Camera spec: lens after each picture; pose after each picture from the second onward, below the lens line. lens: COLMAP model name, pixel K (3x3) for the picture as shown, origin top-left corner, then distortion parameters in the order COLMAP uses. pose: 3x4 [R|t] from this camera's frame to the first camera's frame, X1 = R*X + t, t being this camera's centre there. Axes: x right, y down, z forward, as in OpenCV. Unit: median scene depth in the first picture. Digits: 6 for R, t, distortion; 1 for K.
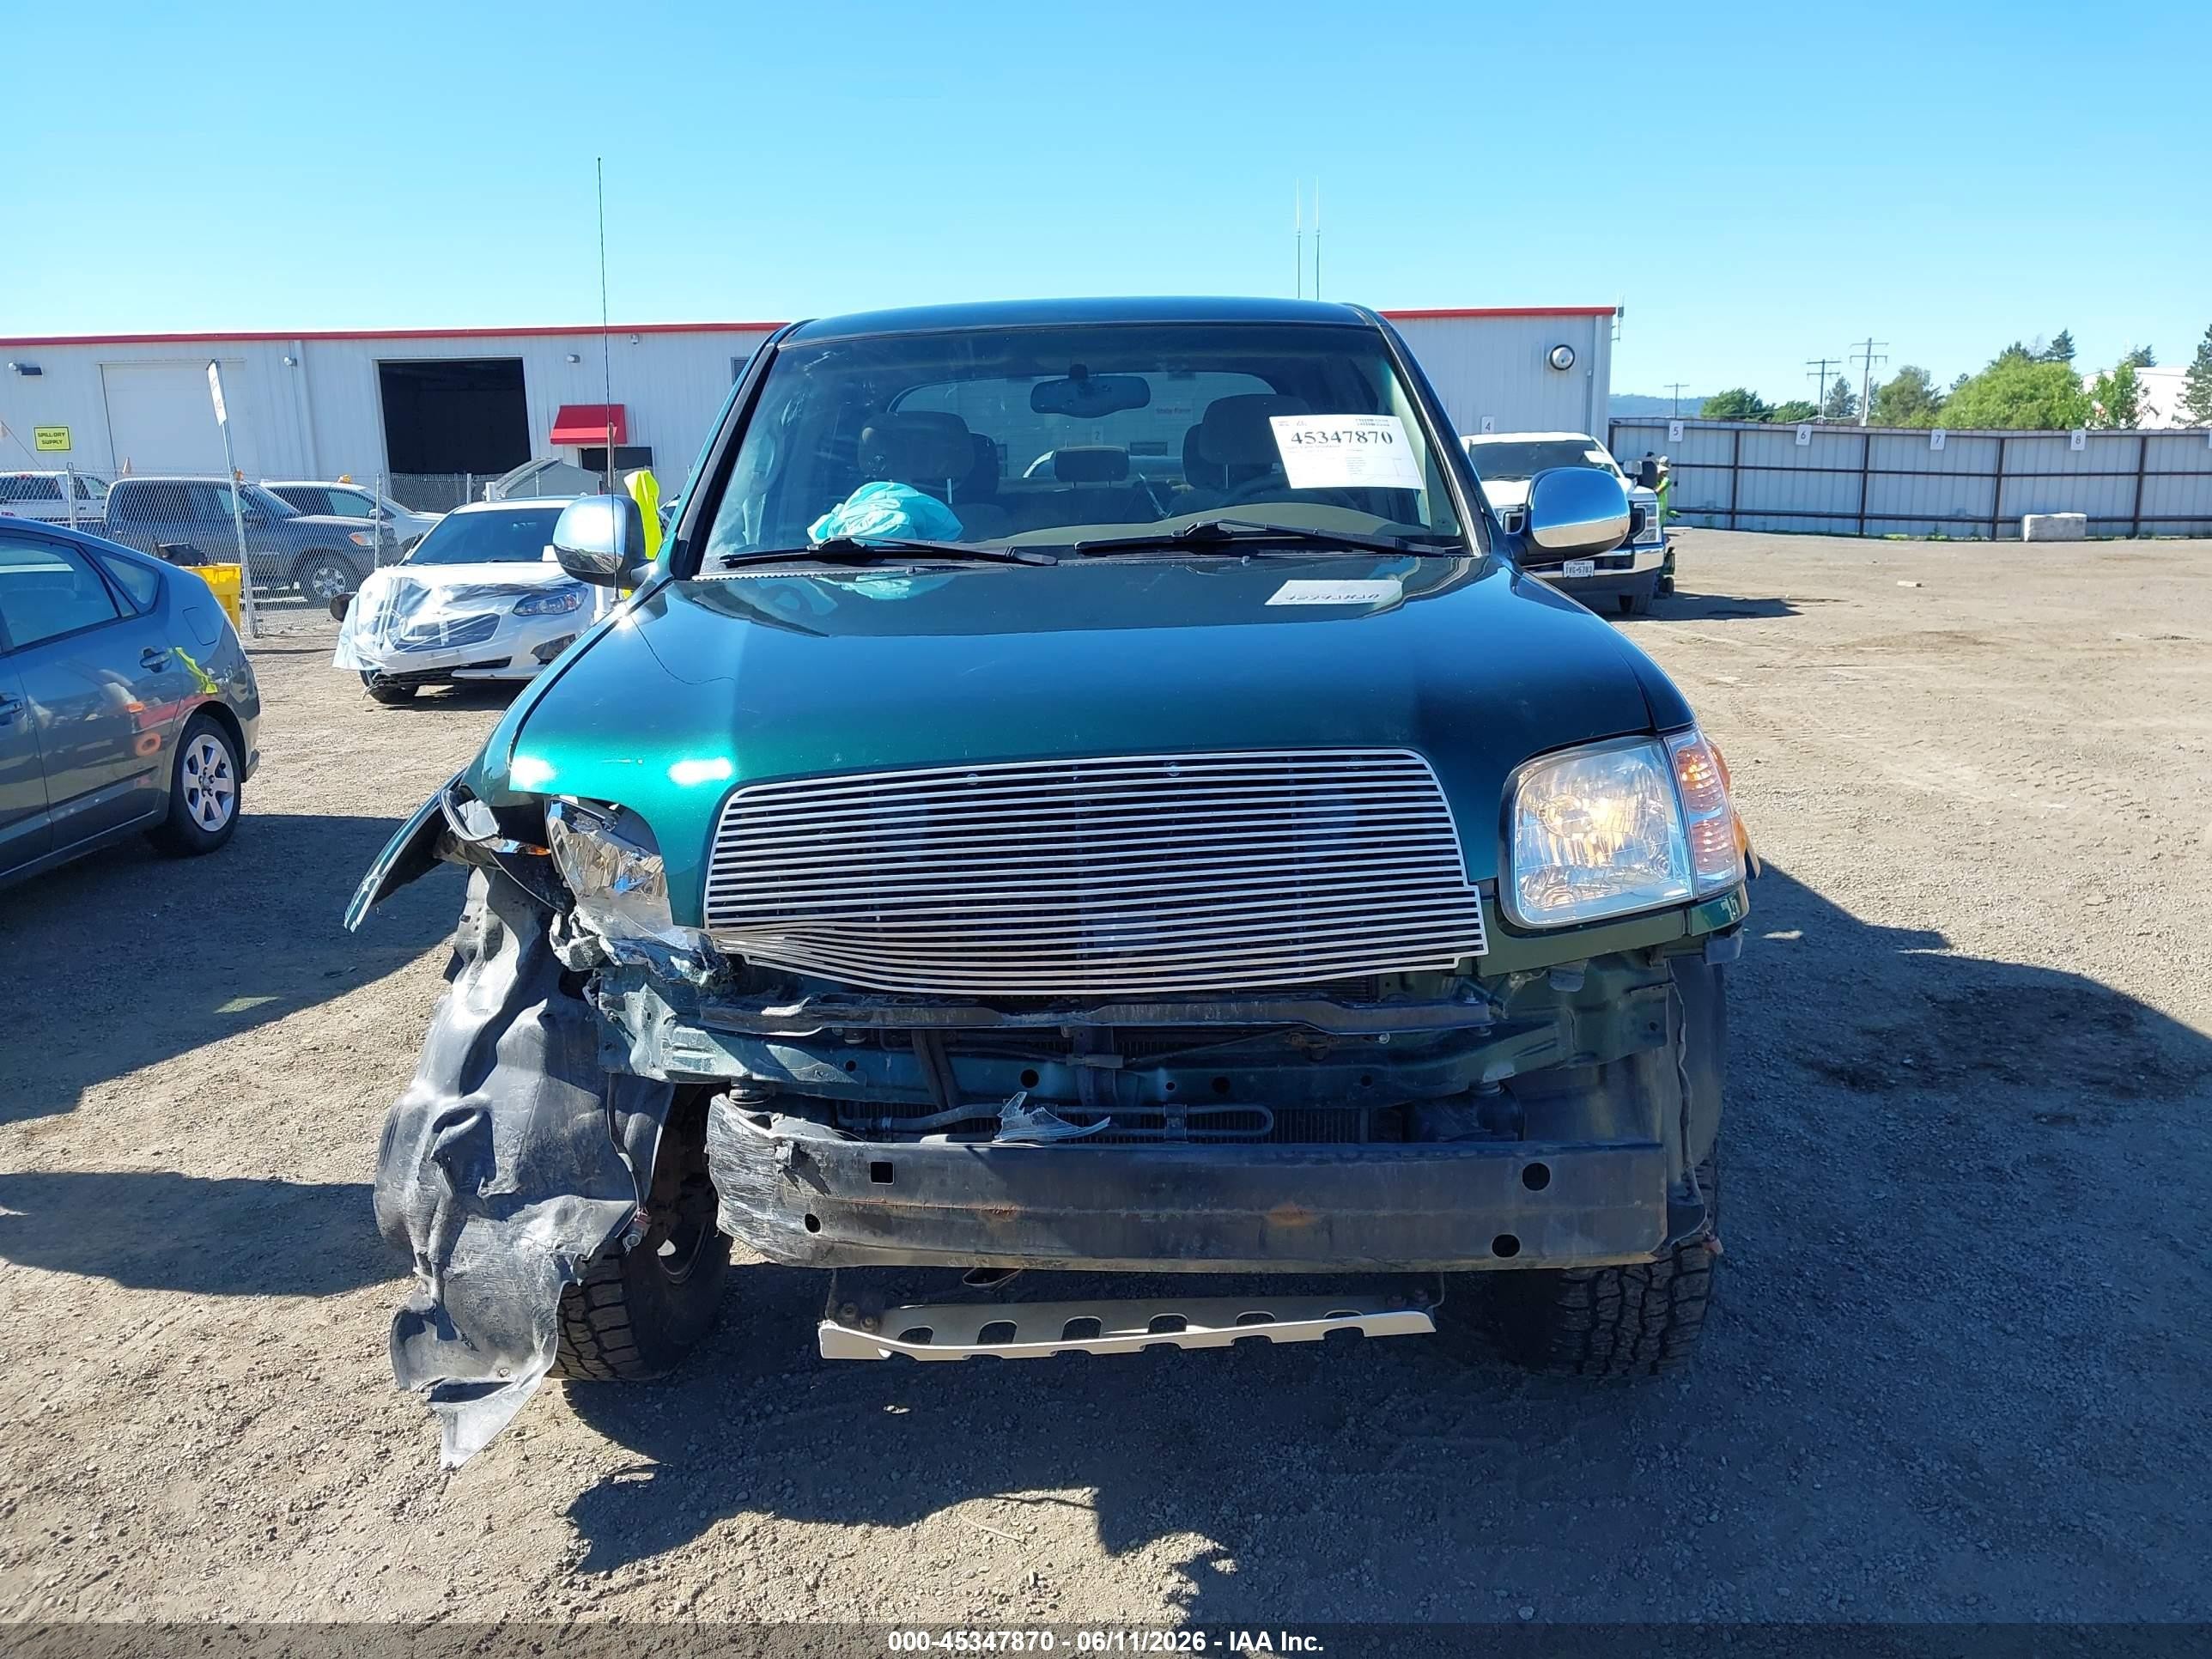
lens RADIAL K [[1770.7, 0, 1159.9], [0, 1770.7, 861.3], [0, 0, 1]] dist [0.029641, 0.001751]
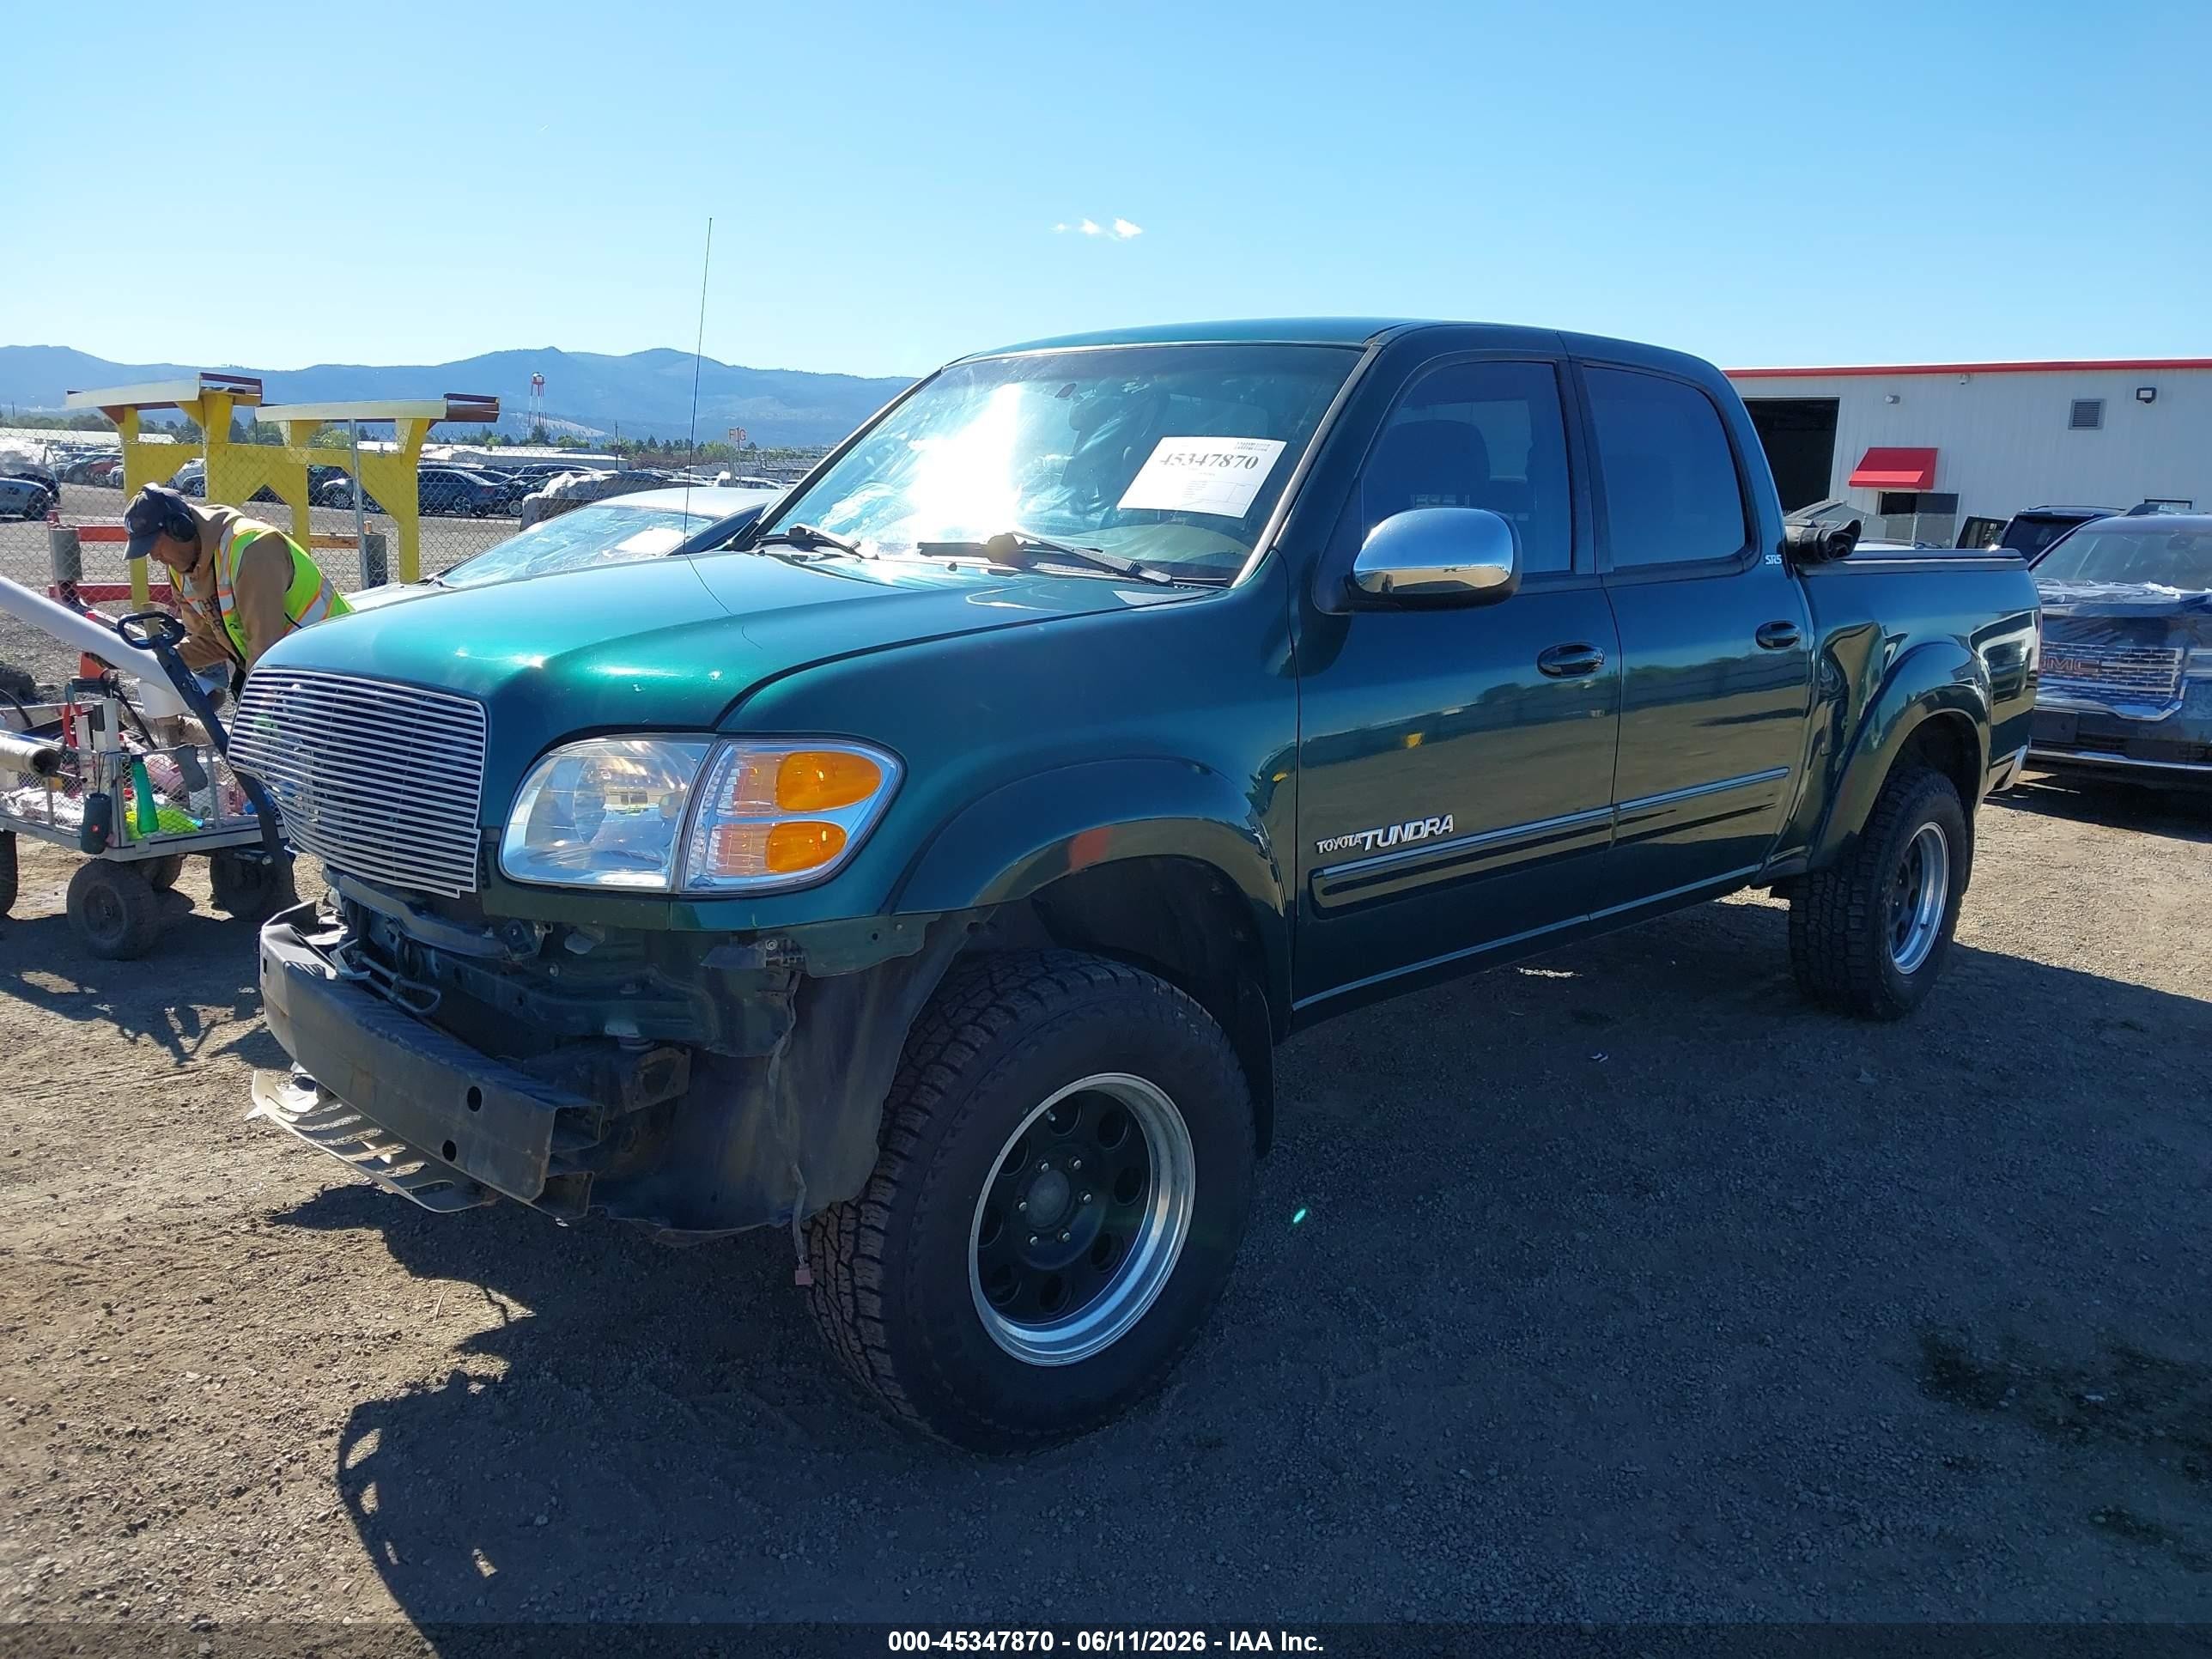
lens RADIAL K [[1833.0, 0, 1306.7], [0, 1833.0, 930.9], [0, 0, 1]] dist [0.104575, -0.096056]
pose [[0.701223, 0.203074, -0.683409, 1.138231], [-0.203398, 0.975720, 0.081235, -0.105268], [0.683312, 0.082040, 0.725502, 0.426931]]
